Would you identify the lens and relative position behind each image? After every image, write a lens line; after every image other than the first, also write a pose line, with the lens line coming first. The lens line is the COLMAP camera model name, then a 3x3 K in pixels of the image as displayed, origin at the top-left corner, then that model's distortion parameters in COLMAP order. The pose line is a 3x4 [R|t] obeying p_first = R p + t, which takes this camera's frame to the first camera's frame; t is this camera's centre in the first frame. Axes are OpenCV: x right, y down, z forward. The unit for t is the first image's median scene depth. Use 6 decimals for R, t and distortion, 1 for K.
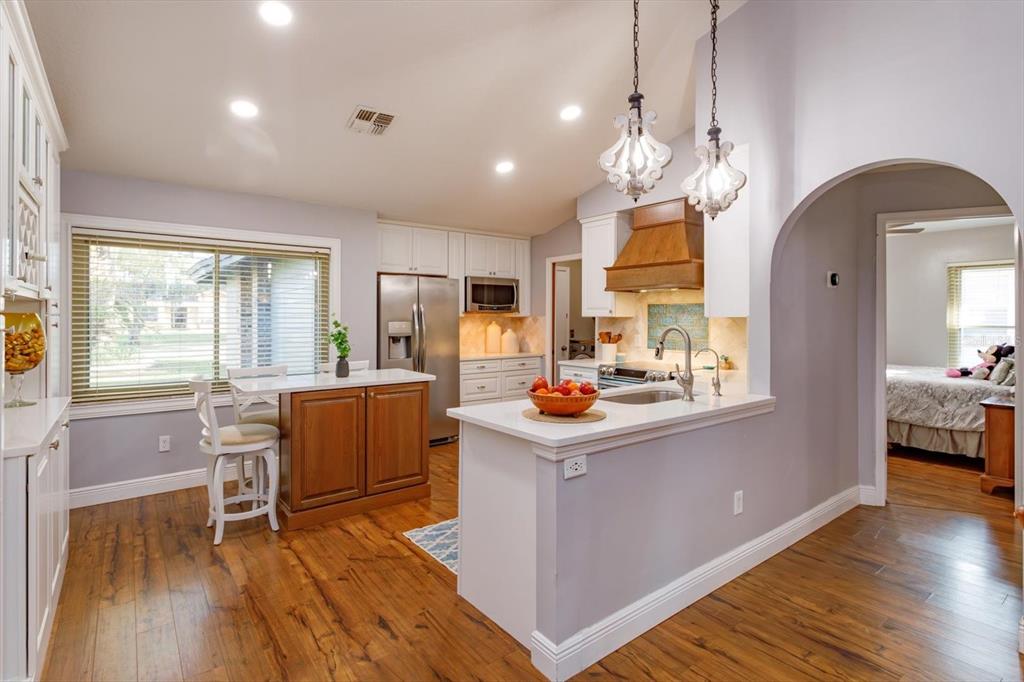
lens RADIAL K [[493.5, 0, 502.8], [0, 493.5, 322.4], [0, 0, 1]] dist [-0.001233, 0.001583]
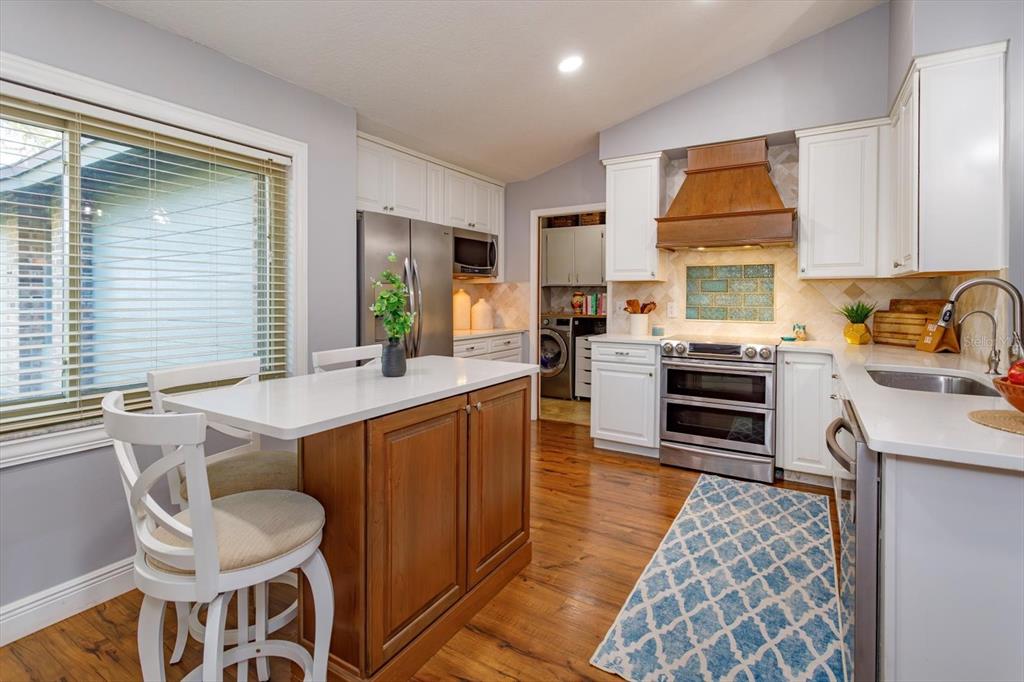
lens RADIAL K [[493.5, 0, 501.6], [0, 493.5, 296.4], [0, 0, 1]] dist [-0.001233, 0.001583]
pose [[0.934659, 0.001549, 0.355542, -0.294546], [0.002112, 0.999949, -0.009906, 0.021786], [-0.355539, 0.010010, 0.934608, 0.323345]]
